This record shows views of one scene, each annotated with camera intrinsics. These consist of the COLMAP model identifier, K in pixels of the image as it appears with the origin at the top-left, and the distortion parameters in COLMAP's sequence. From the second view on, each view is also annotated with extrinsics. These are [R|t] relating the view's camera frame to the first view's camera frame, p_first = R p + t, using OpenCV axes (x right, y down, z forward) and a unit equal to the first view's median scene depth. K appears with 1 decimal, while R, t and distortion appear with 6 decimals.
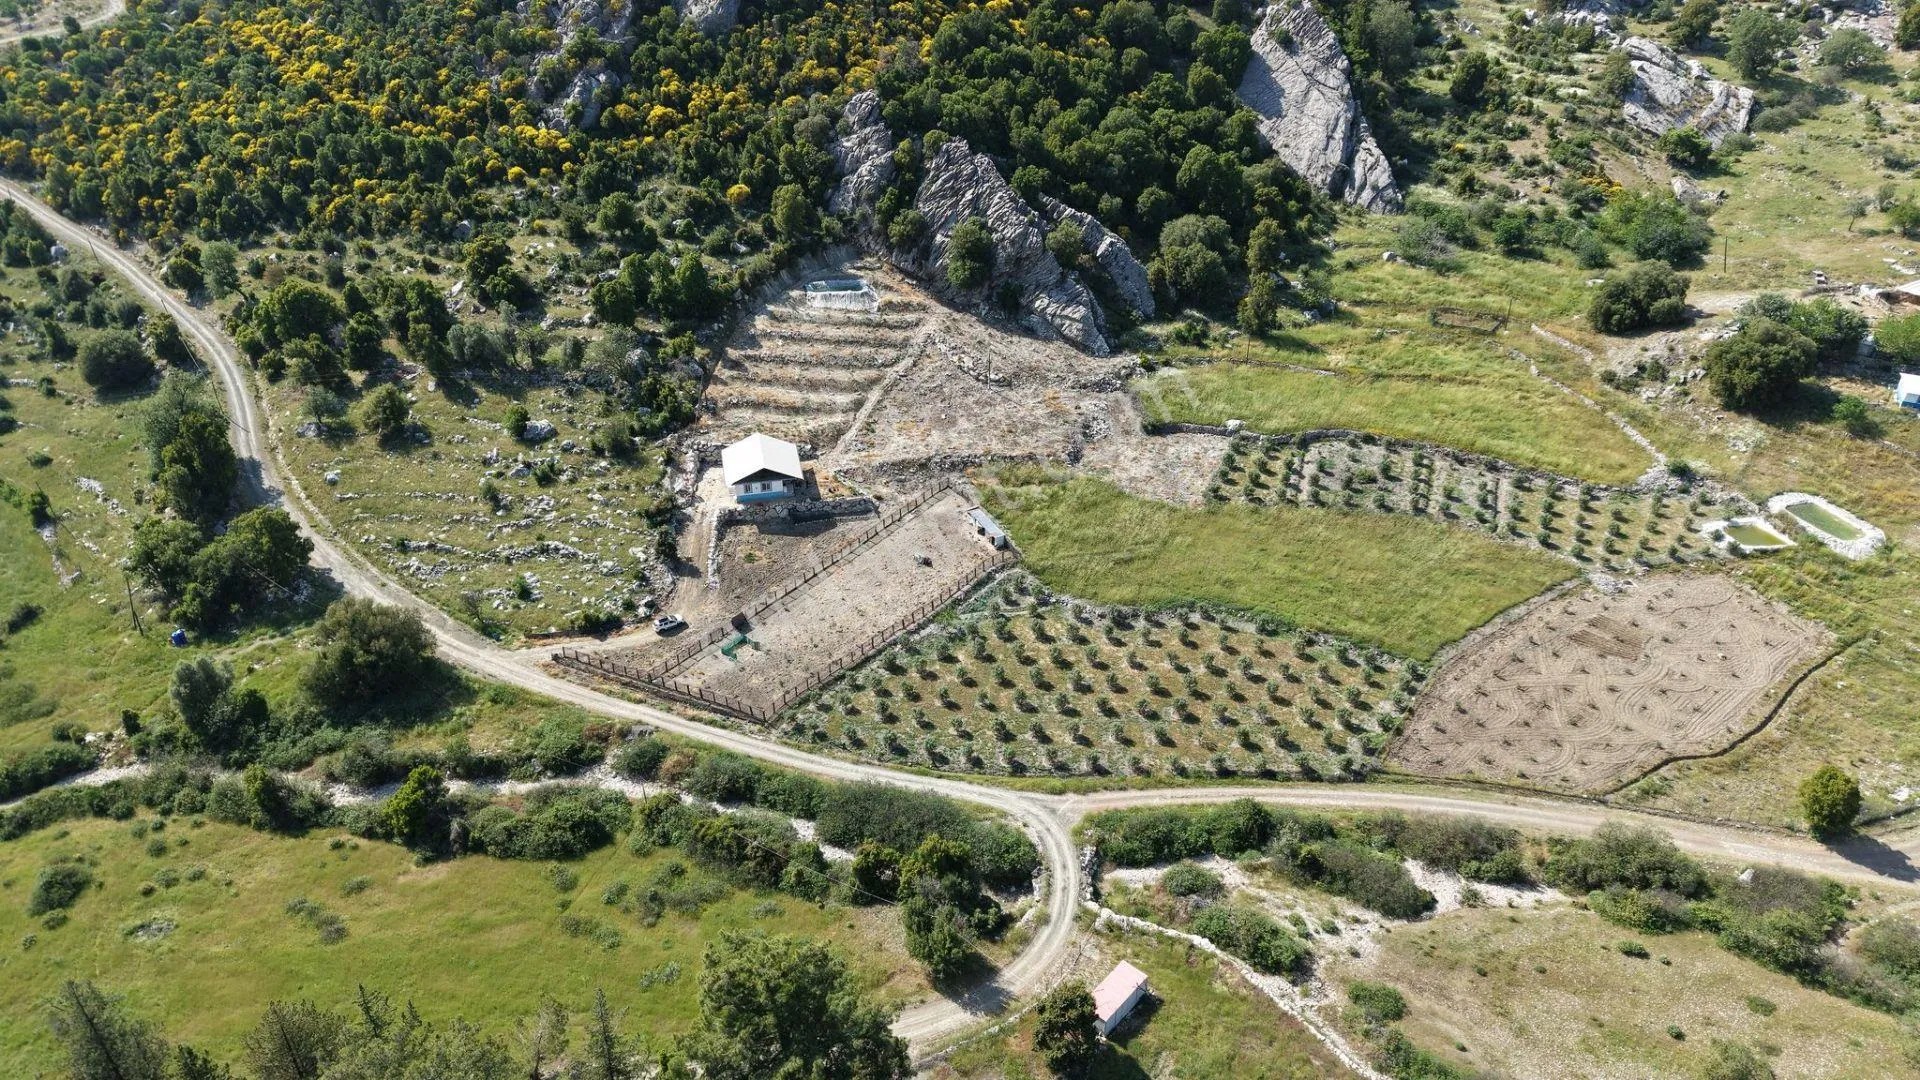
lens RADIAL K [[1280.2, 0, 966.9], [0, 1280.2, 563.3], [0, 0, 1]] dist [0.043372, -0.047416]
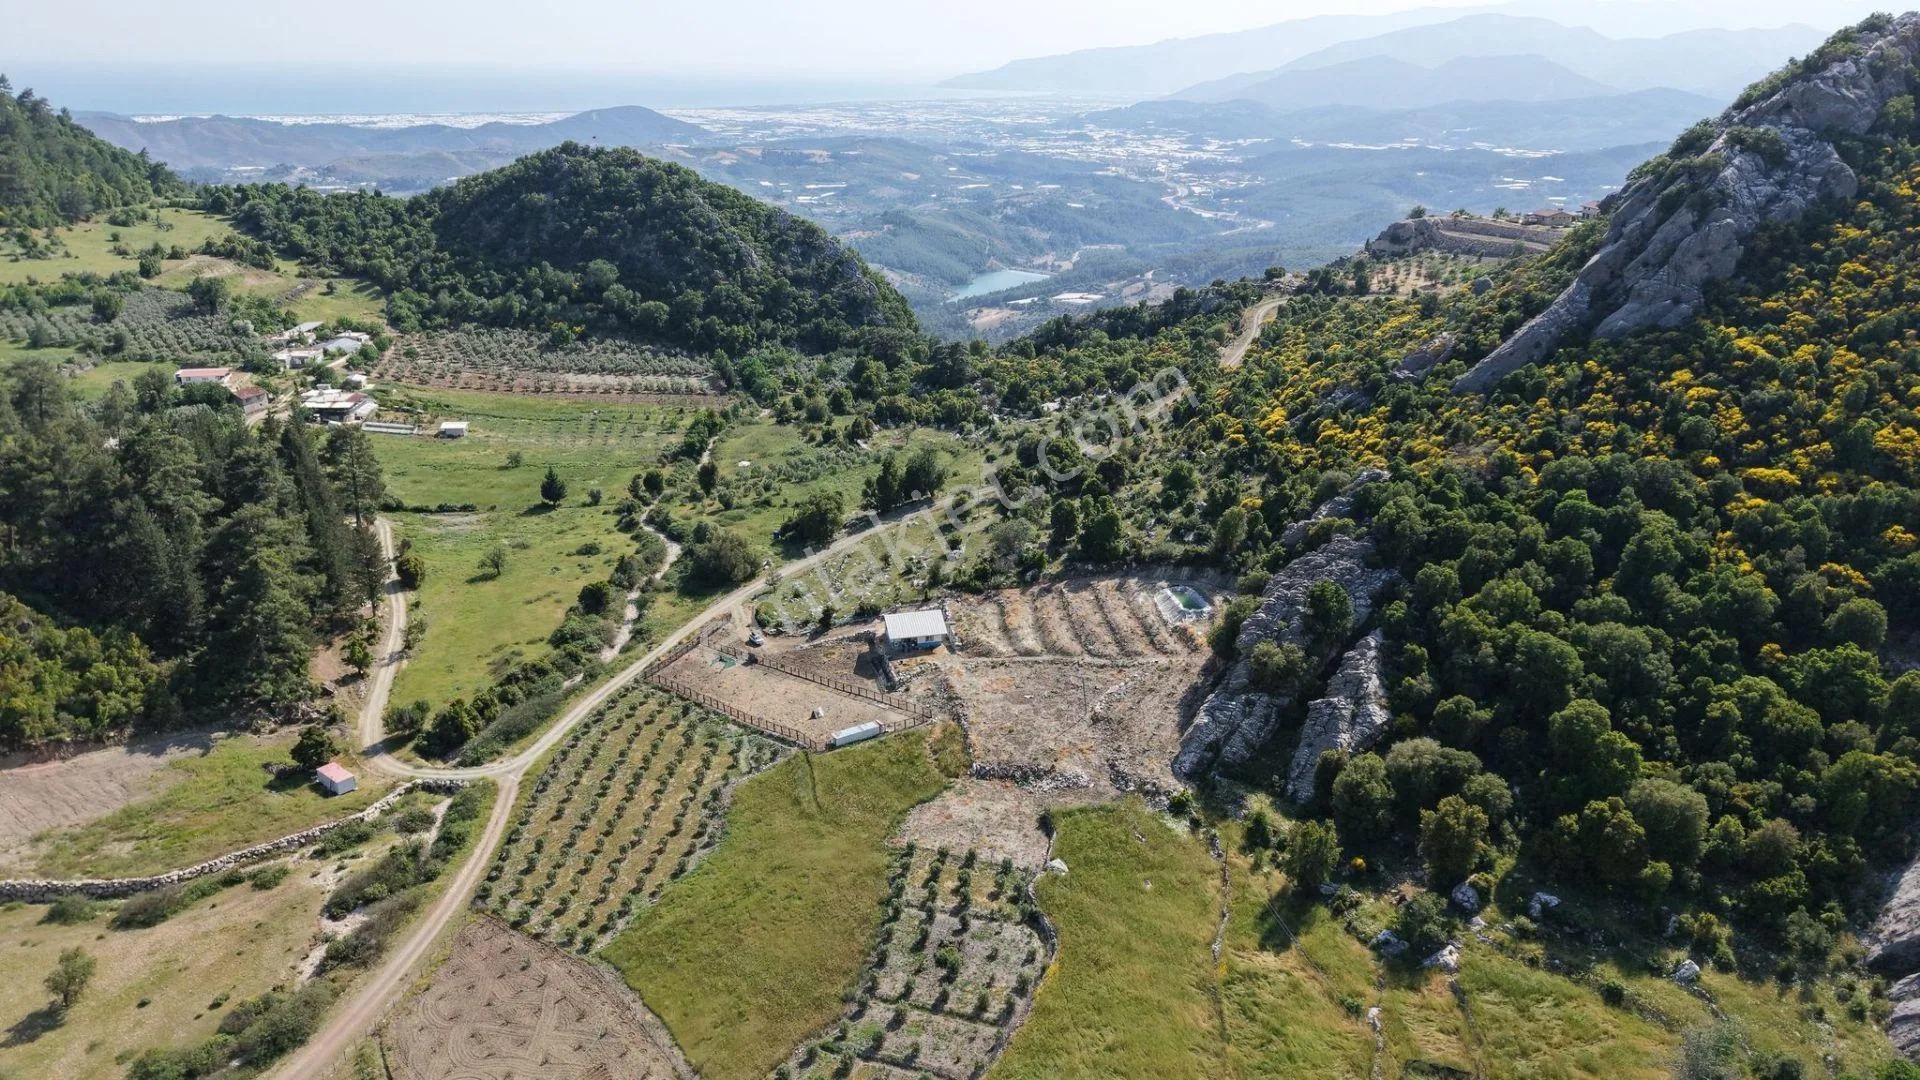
lens RADIAL K [[1272.0, 0, 962.8], [0, 1272.0, 551.4], [0, 0, 1]] dist [0.035824, -0.037097]
pose [[0.035599, 0.358442, -0.932873, 0.936089], [-0.546295, 0.788632, 0.282173, -0.485600], [0.836836, 0.499579, 0.223890, 0.662275]]
